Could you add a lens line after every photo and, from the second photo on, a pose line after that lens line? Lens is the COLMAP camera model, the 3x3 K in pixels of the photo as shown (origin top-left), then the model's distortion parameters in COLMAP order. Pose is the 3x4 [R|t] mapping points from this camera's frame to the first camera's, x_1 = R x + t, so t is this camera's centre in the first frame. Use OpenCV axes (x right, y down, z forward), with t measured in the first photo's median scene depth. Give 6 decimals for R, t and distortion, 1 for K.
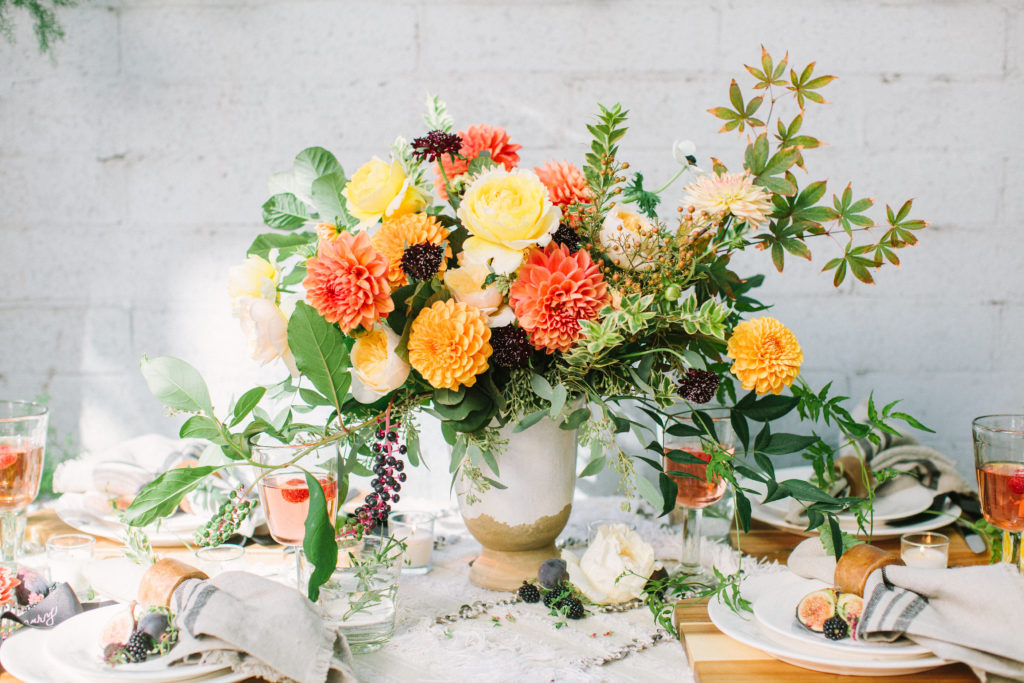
lens RADIAL K [[1462.3, 0, 510.3], [0, 1462.3, 384.0], [0, 0, 1]] dist [-0.243854, 0.520911]
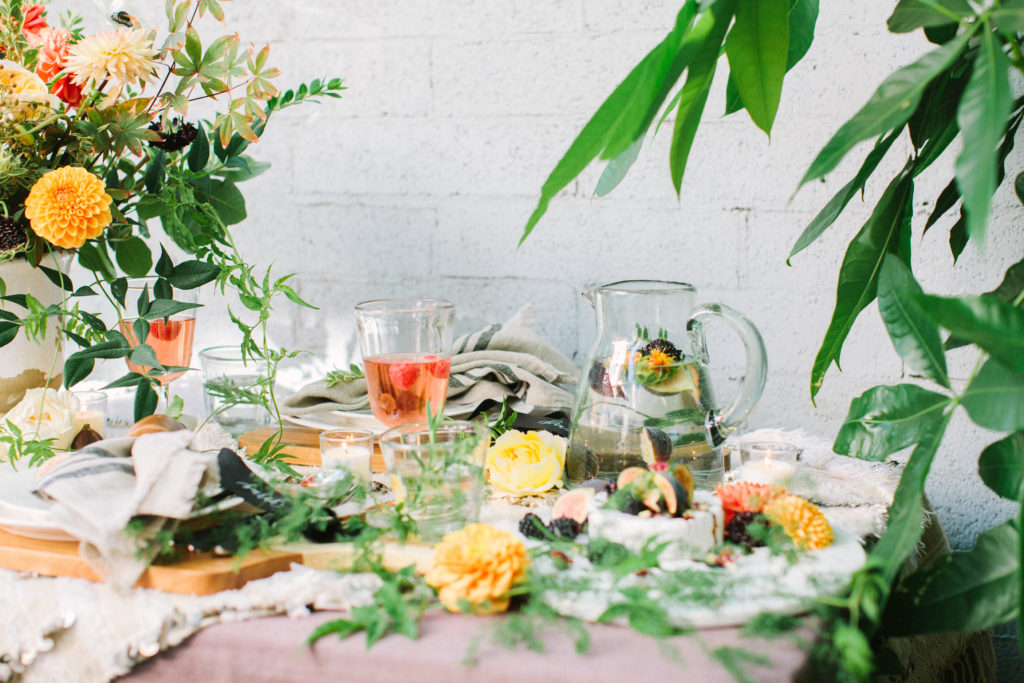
lens RADIAL K [[1462.3, 0, 510.3], [0, 1462.3, 384.0], [0, 0, 1]] dist [-0.243854, 0.520911]
pose [[0.913791, 0.066338, -0.400731, 0.777784], [-0.067097, 0.997672, 0.012156, 0.062322], [0.400605, 0.015780, 0.916115, 0.223186]]
